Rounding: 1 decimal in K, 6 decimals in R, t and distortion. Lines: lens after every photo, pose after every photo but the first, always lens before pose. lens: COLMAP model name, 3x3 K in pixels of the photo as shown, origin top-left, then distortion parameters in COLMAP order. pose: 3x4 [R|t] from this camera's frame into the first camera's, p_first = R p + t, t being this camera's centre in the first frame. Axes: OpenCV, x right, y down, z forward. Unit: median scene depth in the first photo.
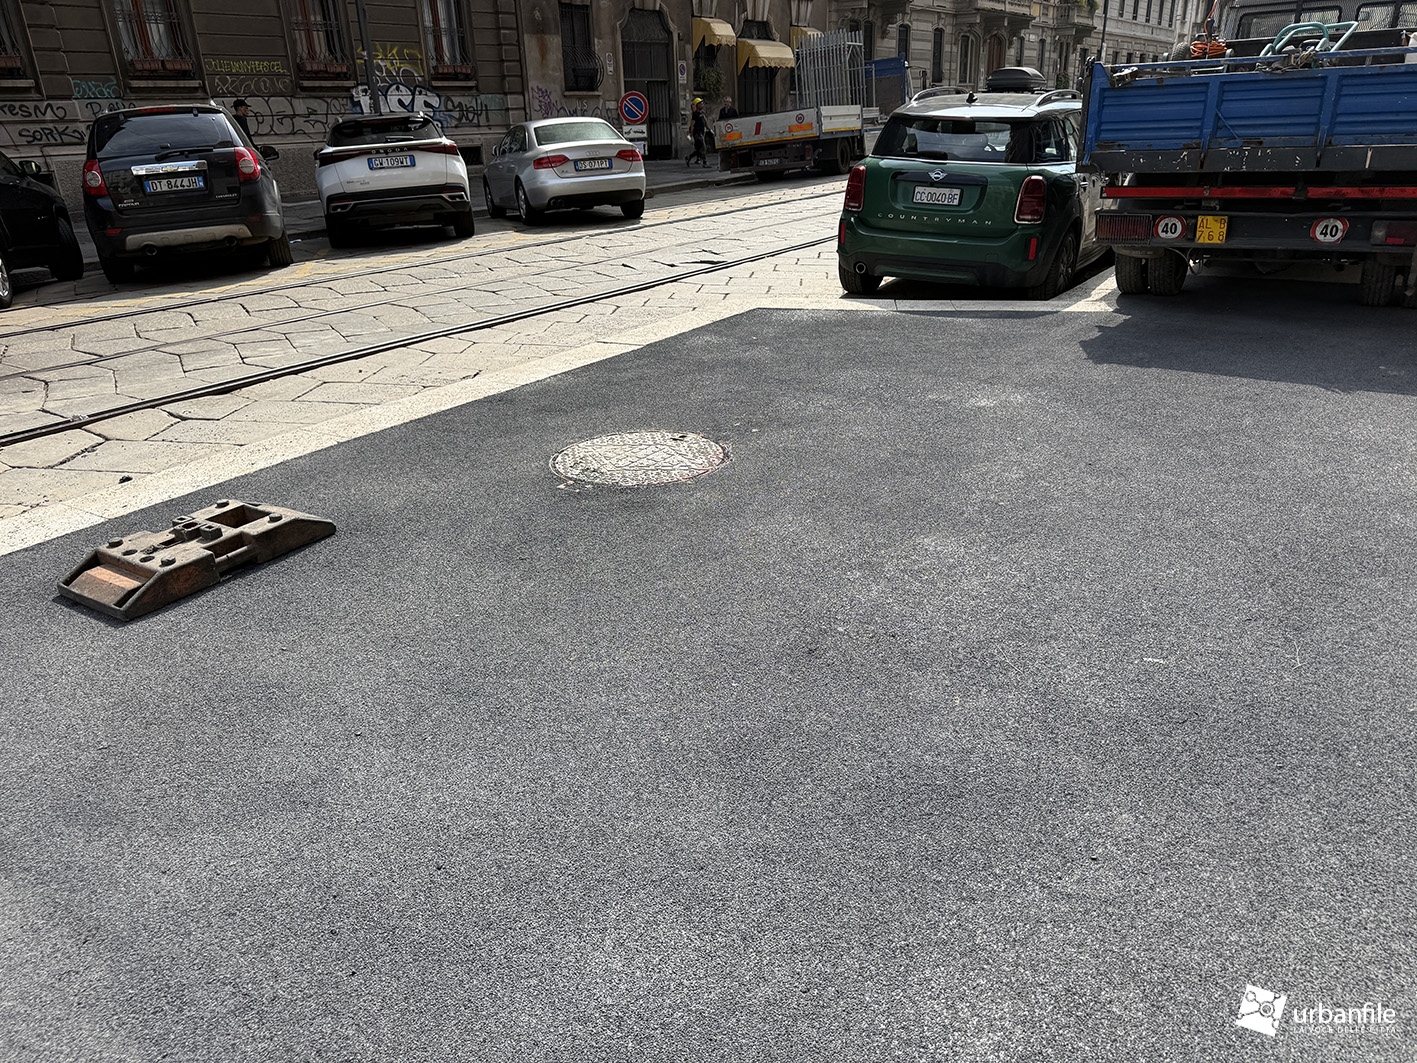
lens RADIAL K [[996.2, 0, 708.5], [0, 996.2, 531.5], [0, 0, 1]] dist [0.092404, -0.112196]
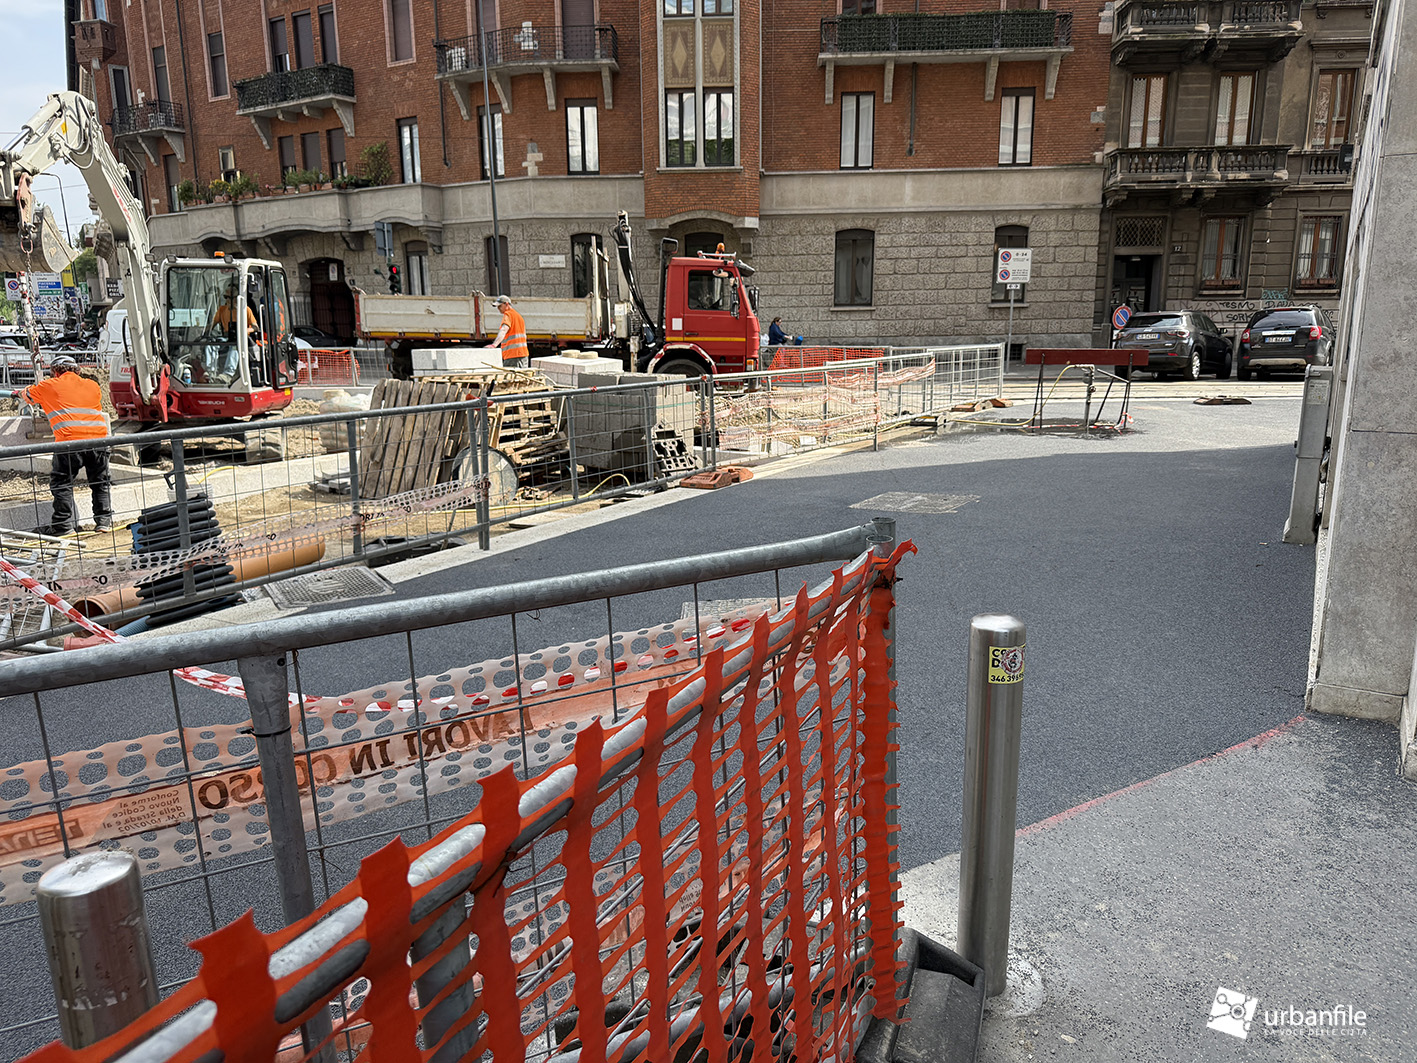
lens RADIAL K [[992.8, 0, 707.8], [0, 992.8, 553.4], [0, 0, 1]] dist [0.084473, -0.106666]
pose [[0.510703, 0.219927, -0.831153, 0.825330], [-0.335858, 0.940948, 0.042611, 0.453767], [0.791443, 0.257388, 0.554409, -1.177929]]
